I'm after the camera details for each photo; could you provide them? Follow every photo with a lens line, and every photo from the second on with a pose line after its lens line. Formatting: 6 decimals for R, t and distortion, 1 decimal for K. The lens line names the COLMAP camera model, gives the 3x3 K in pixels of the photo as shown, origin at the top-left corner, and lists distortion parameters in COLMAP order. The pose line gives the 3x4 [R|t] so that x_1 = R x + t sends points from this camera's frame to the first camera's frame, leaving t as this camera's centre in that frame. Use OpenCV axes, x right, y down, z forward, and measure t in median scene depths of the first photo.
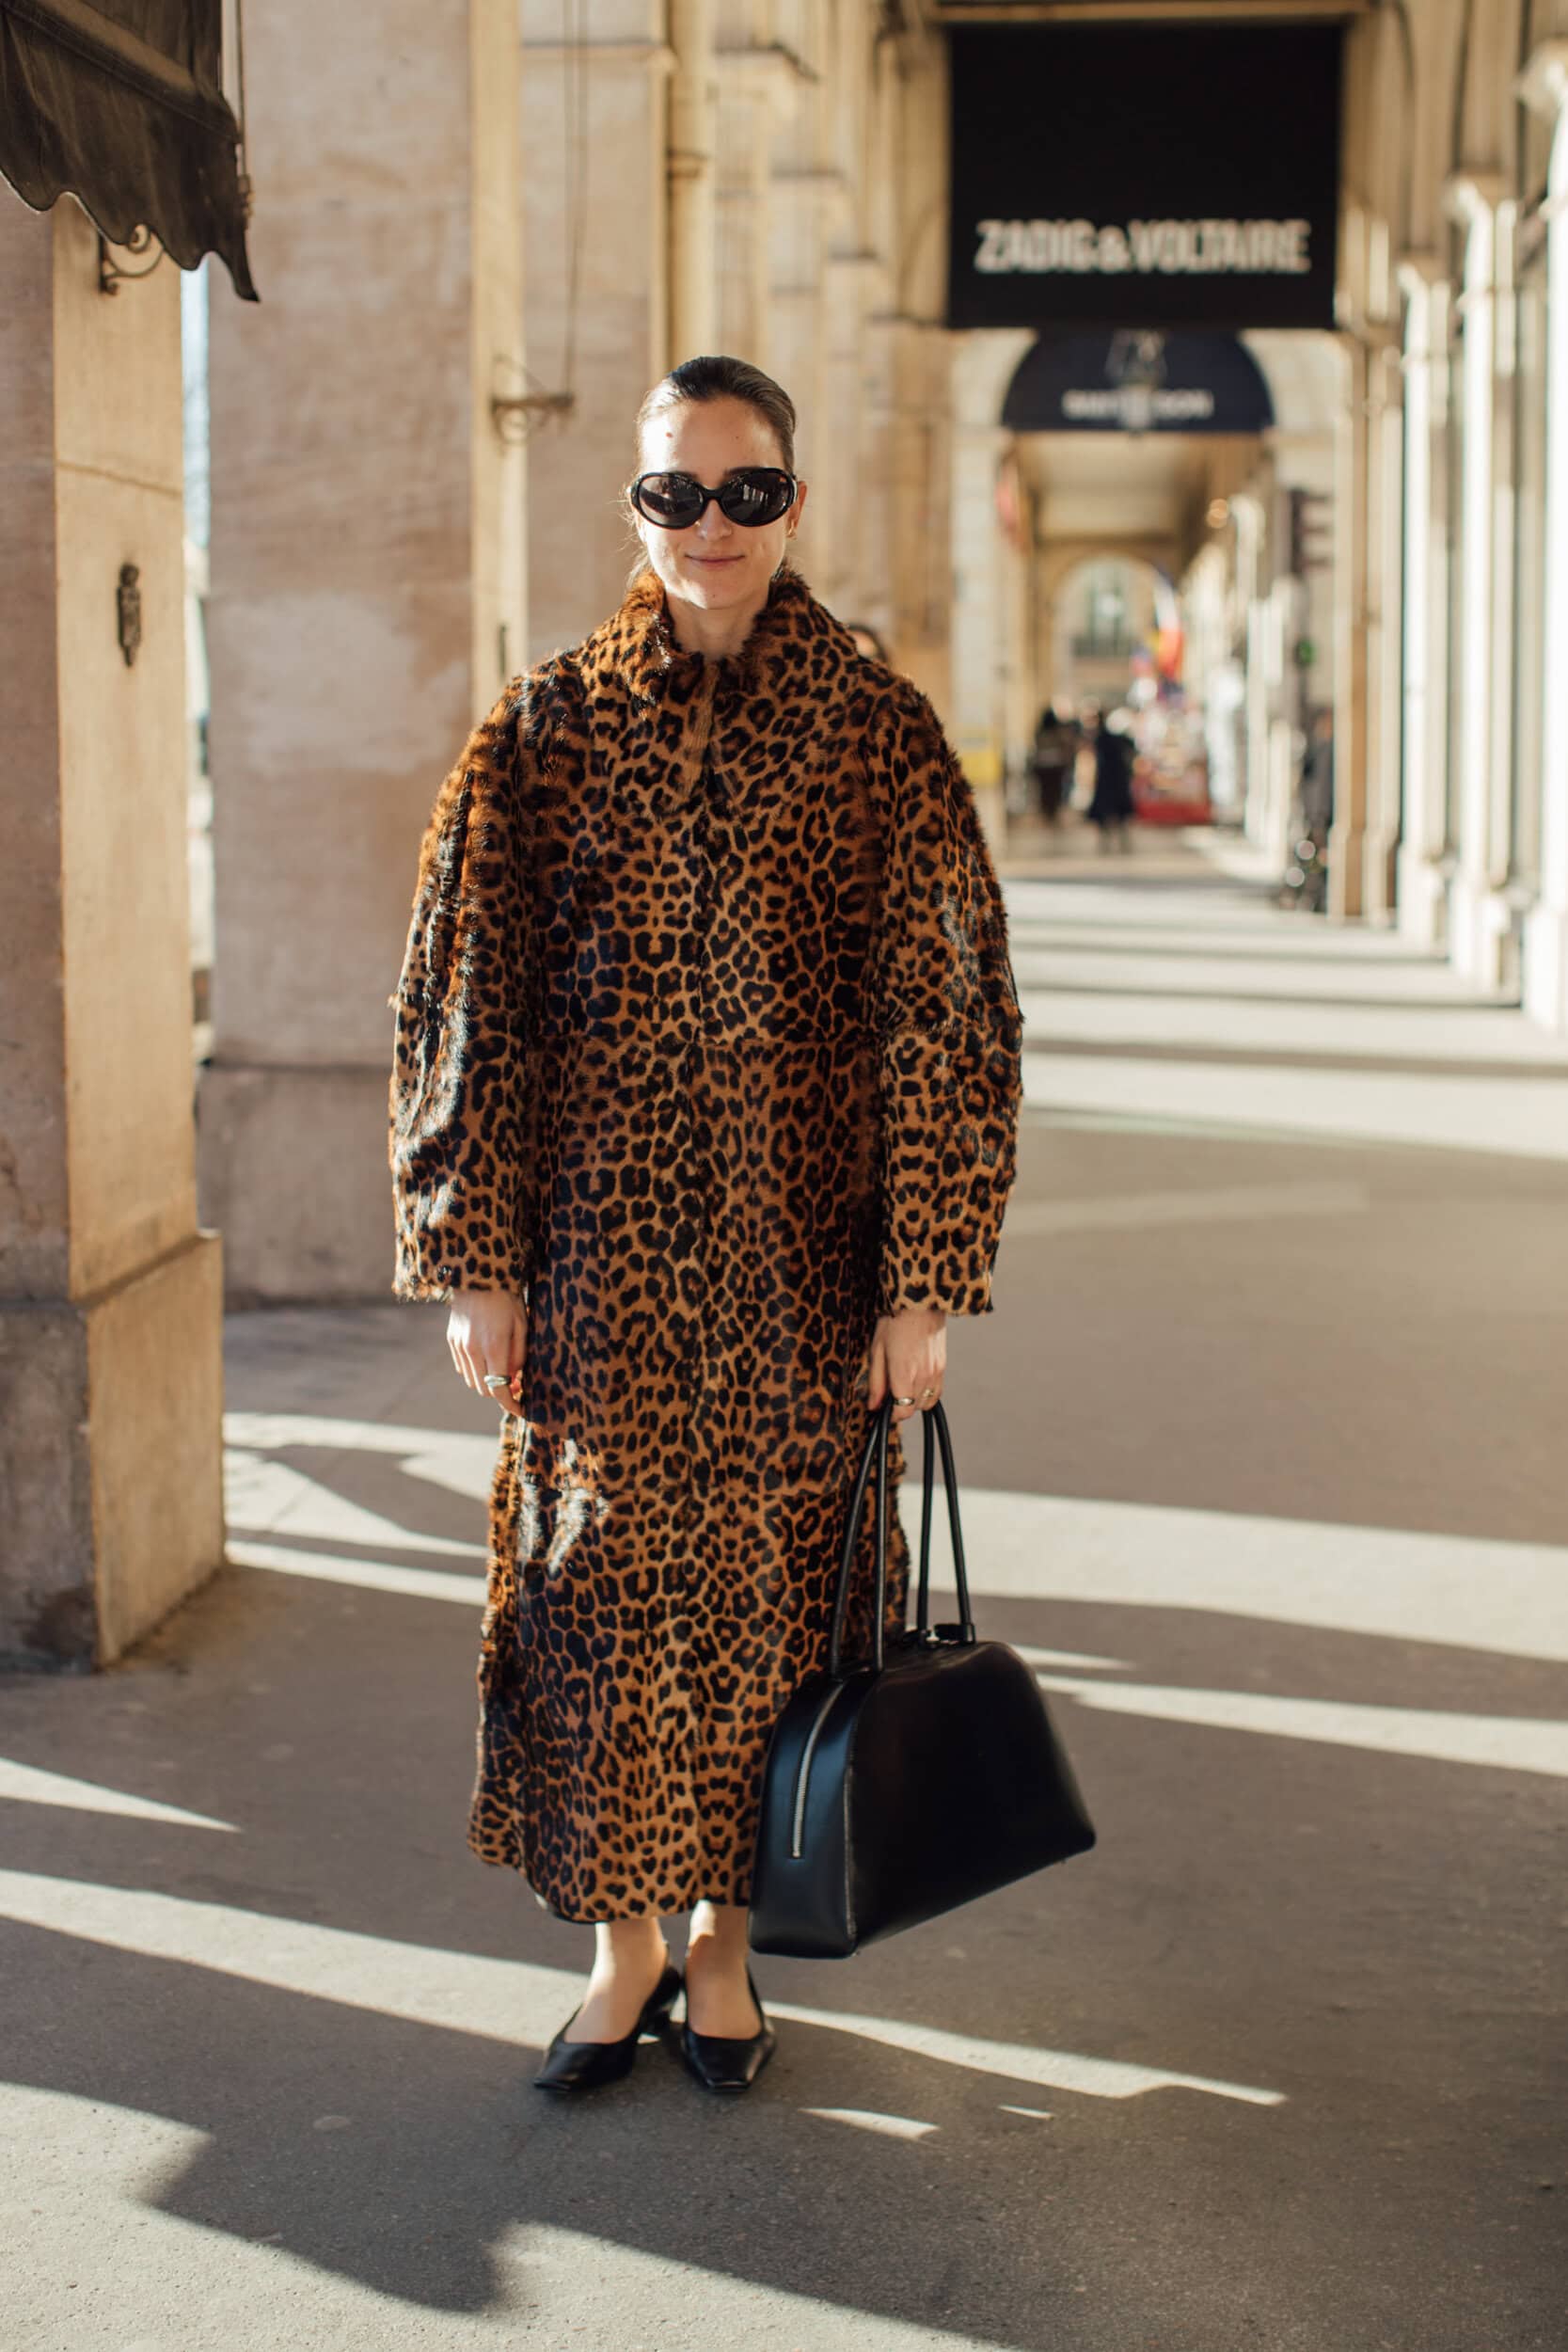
lens RADIAL K [[4037.9, 0, 784.0], [0, 4037.9, 1176.0], [0, 0, 1]] dist [-0.003124, 0.120253]
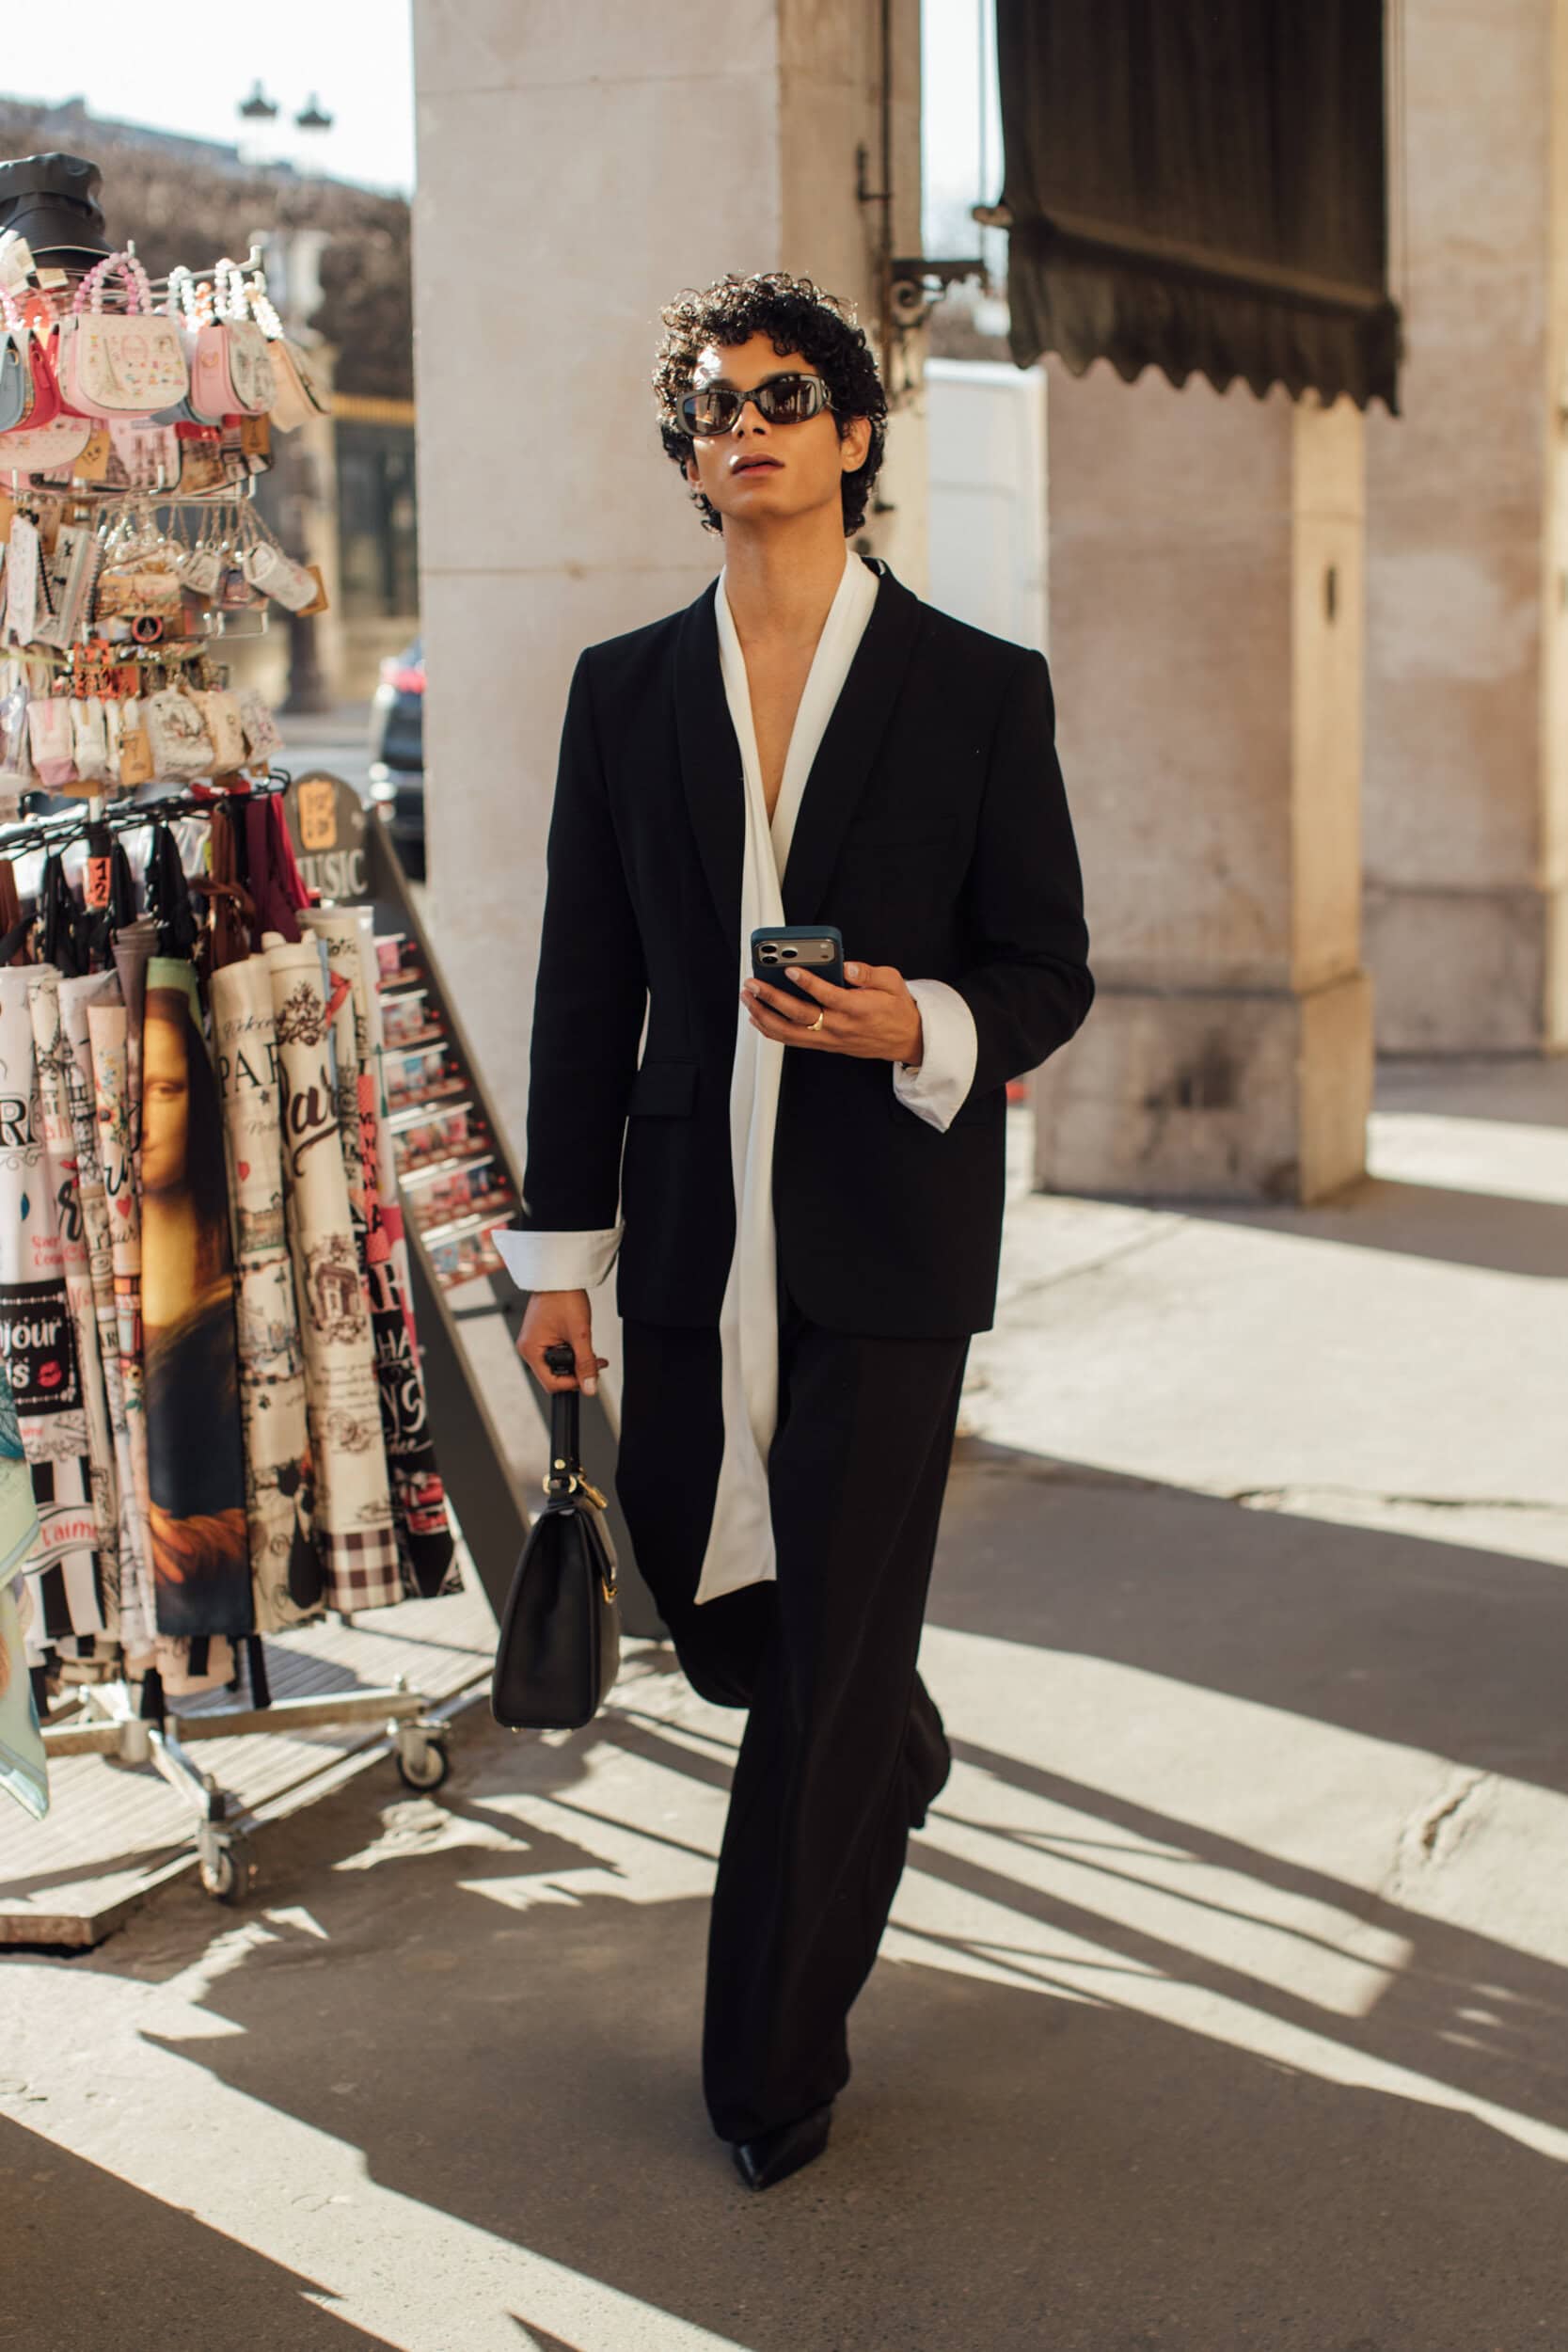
lens RADIAL K [[4037.9, 0, 784.0], [0, 4037.9, 1176.0], [0, 0, 1]] dist [-0.003124, 0.120253]
pose [[0.964673, 0.019226, -0.262749, 0.044868], [-0.011760, 0.999482, 0.029955, 0.037928], [0.263189, -0.025807, 0.964399, -0.470154]]
